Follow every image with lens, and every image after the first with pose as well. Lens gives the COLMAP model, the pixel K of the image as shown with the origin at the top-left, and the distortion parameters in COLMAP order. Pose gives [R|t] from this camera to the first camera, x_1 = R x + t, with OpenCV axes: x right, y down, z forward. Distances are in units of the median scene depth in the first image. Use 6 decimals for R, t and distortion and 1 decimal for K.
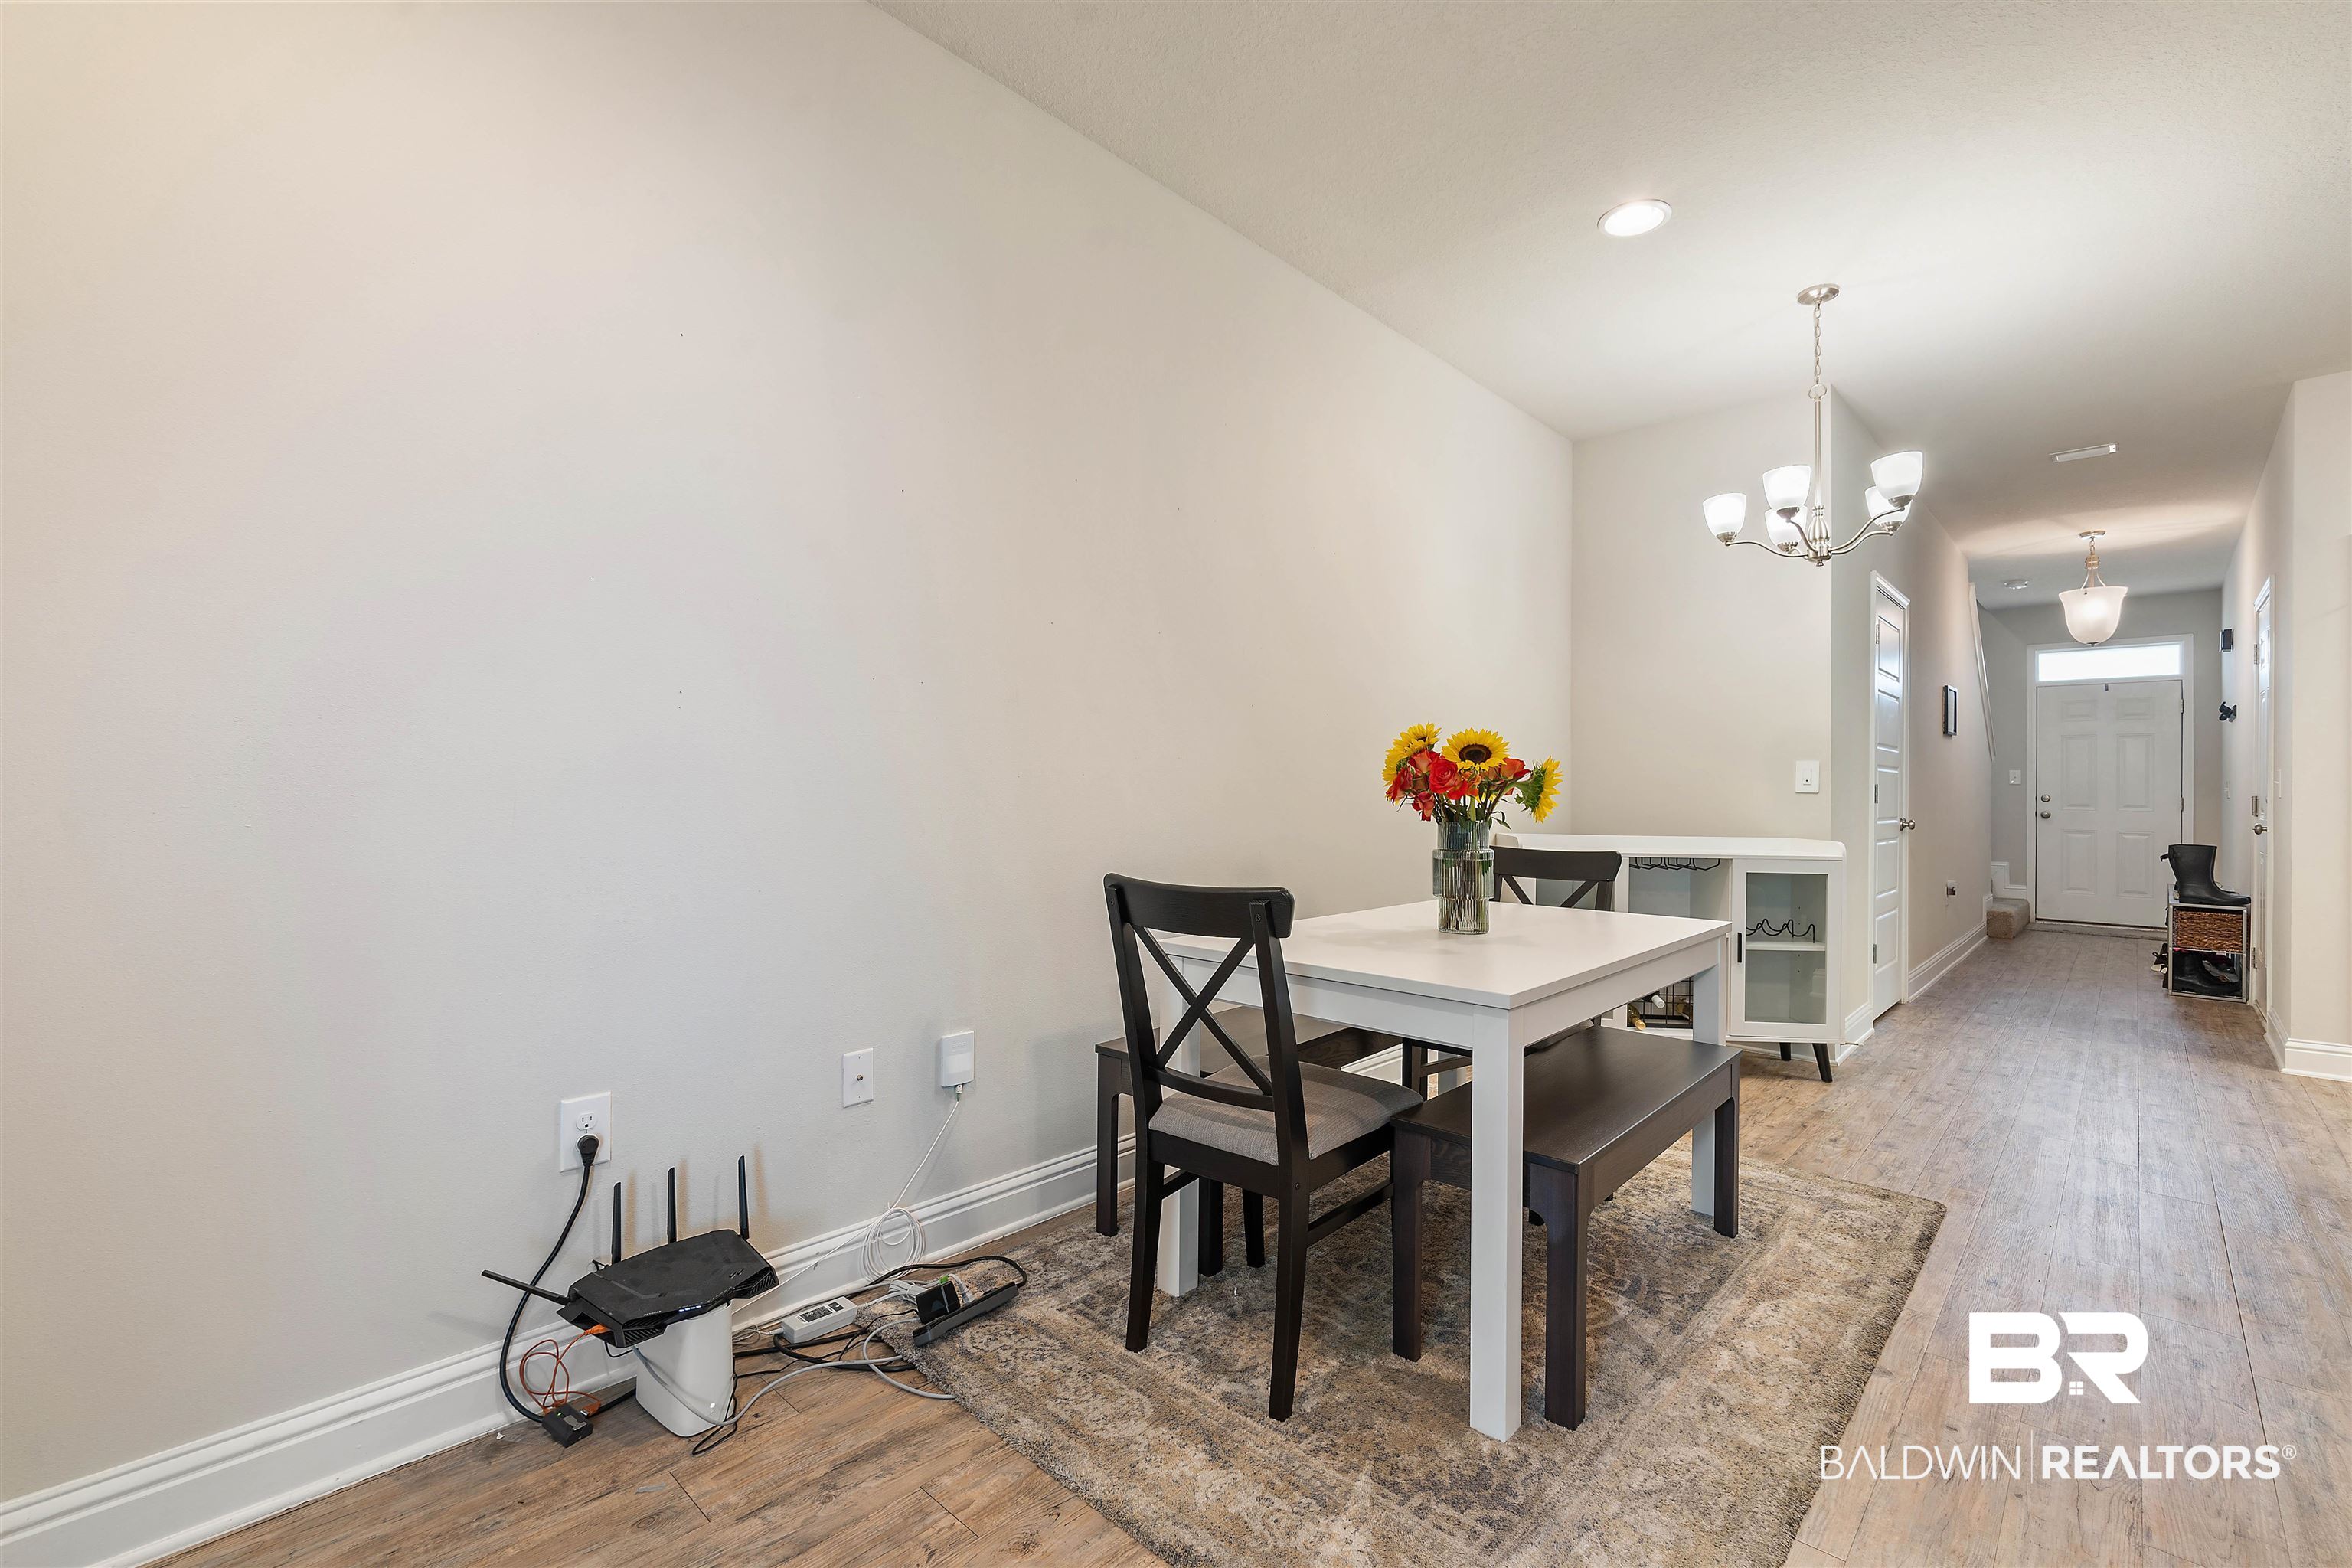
lens RADIAL K [[1031.6, 0, 1194.3], [0, 1031.6, 791.6], [0, 0, 1]] dist [0.000749, -0.001567]
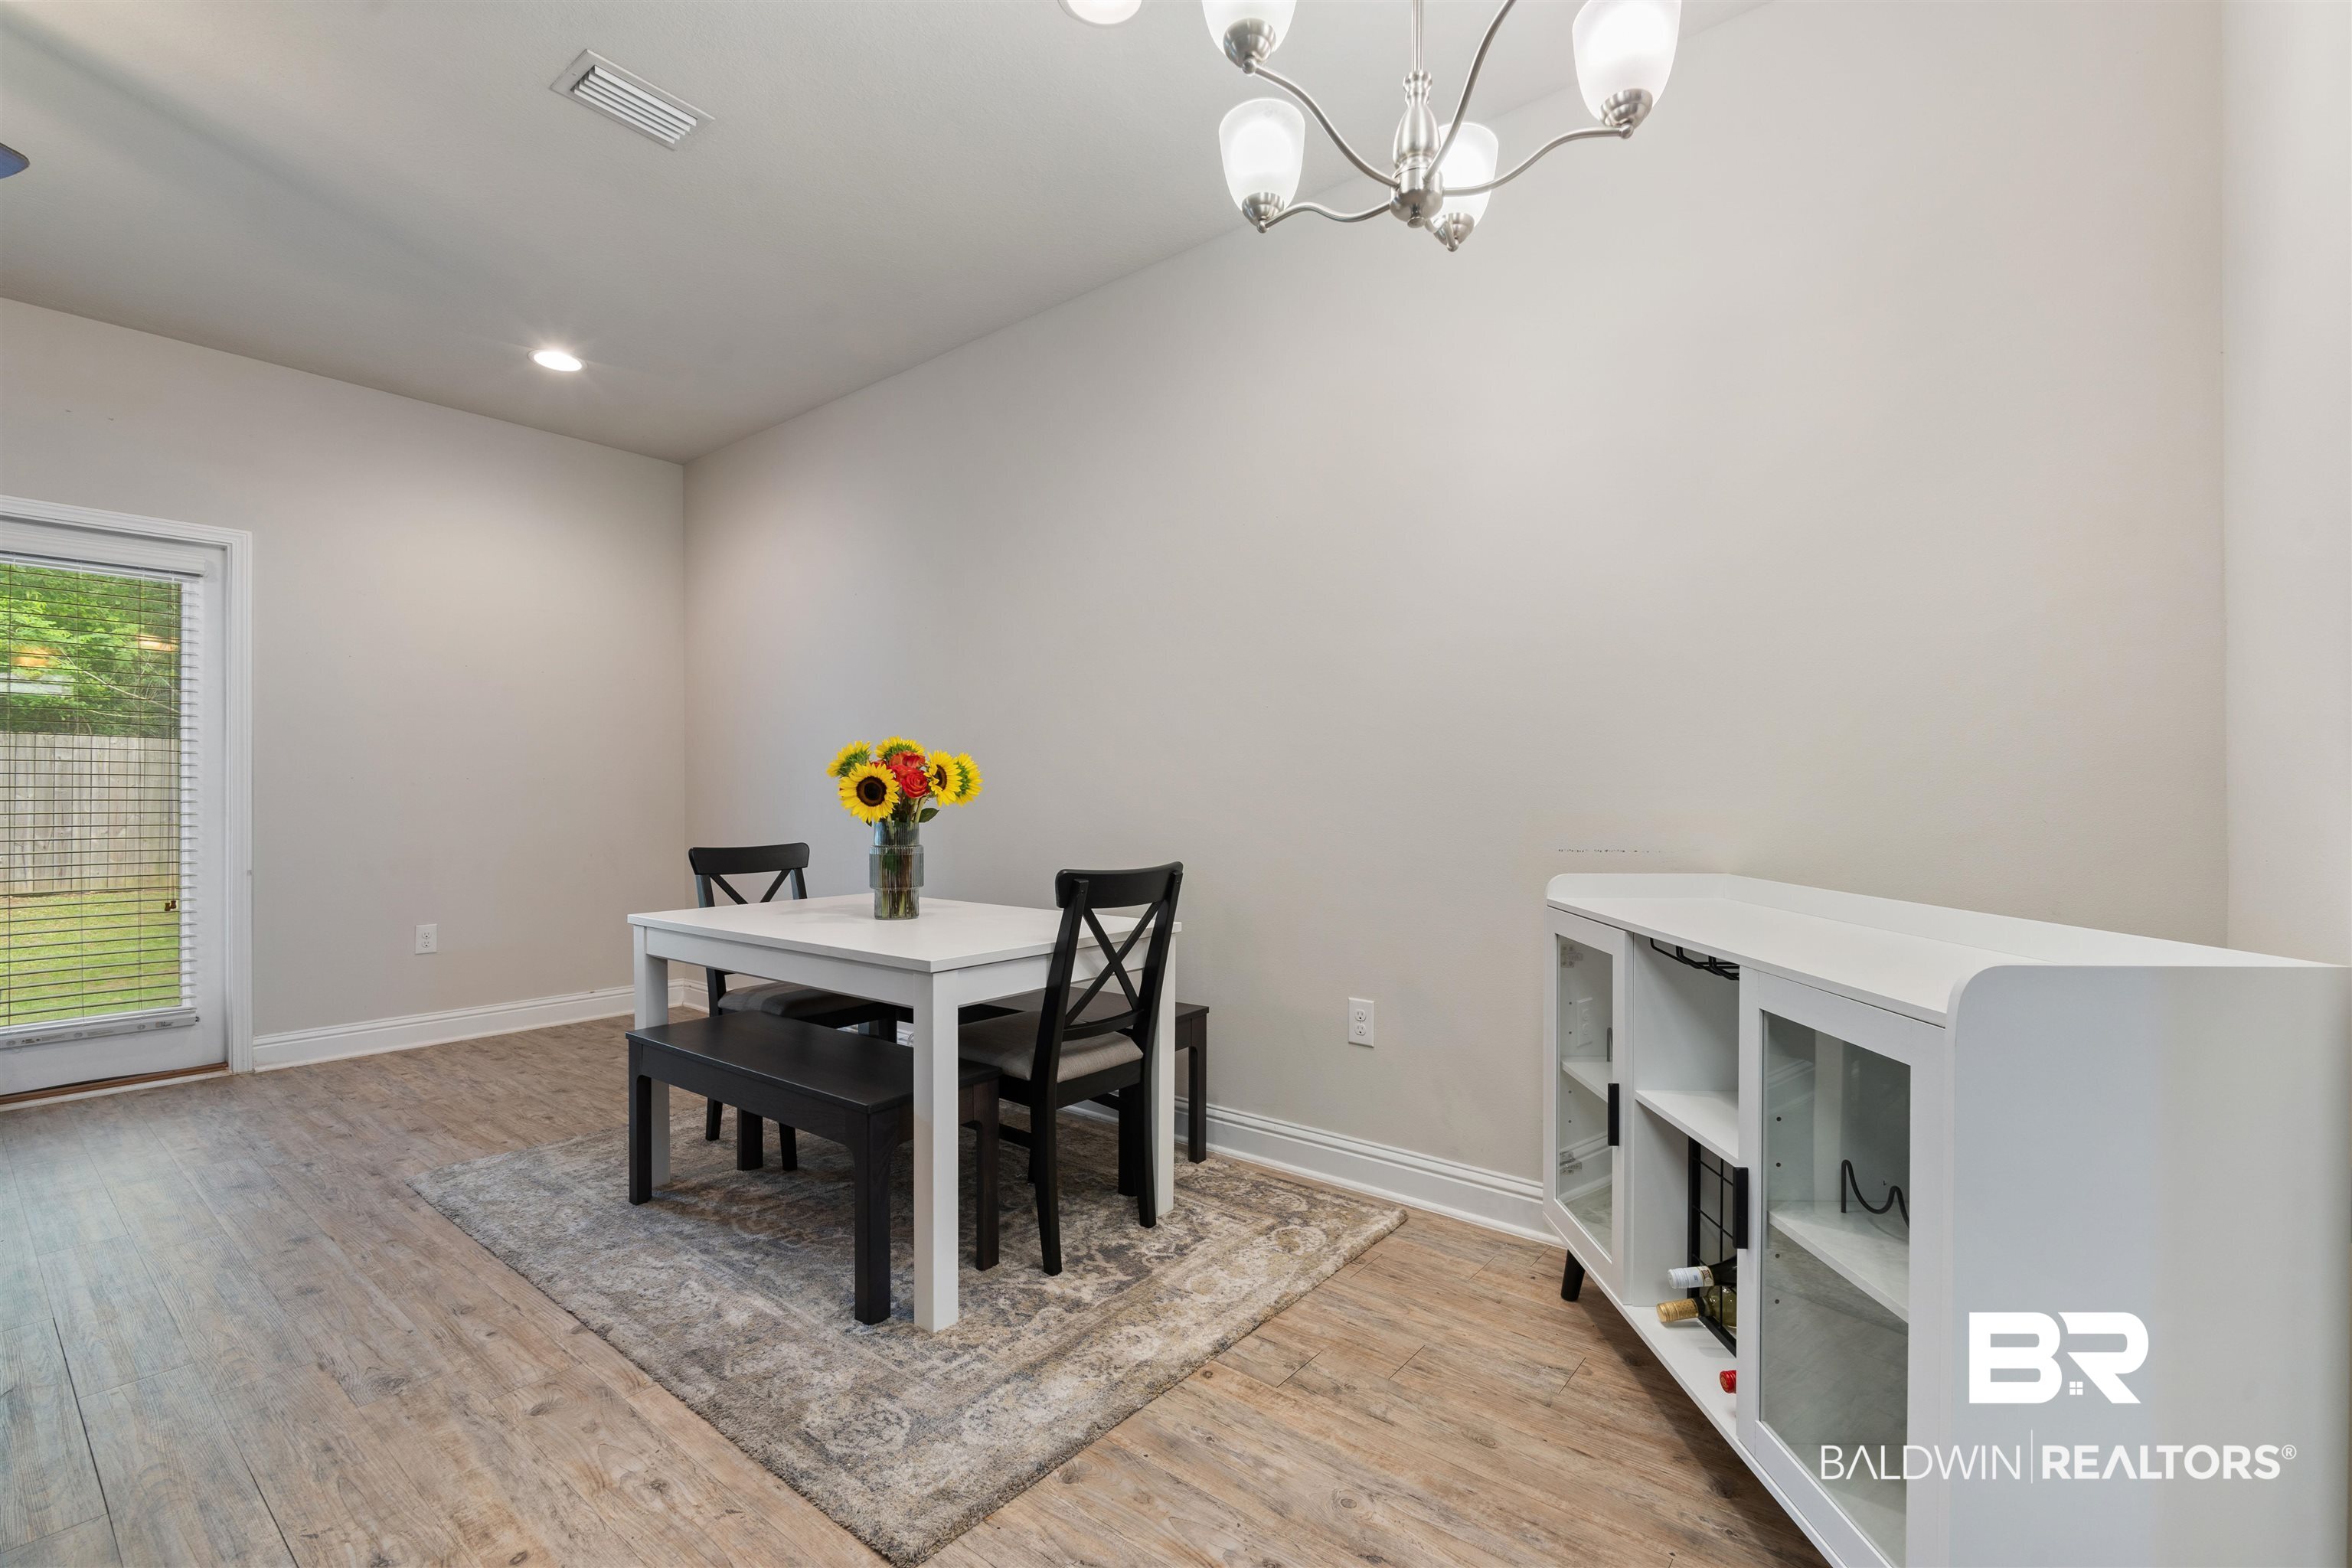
lens RADIAL K [[1031.6, 0, 1199.1], [0, 1031.6, 792.5], [0, 0, 1]] dist [0.000749, -0.001567]
pose [[0.071257, -0.004011, -0.997450, 1.476523], [0.008636, 0.999957, -0.003404, -0.002934], [0.997421, -0.008372, 0.071289, 1.290451]]
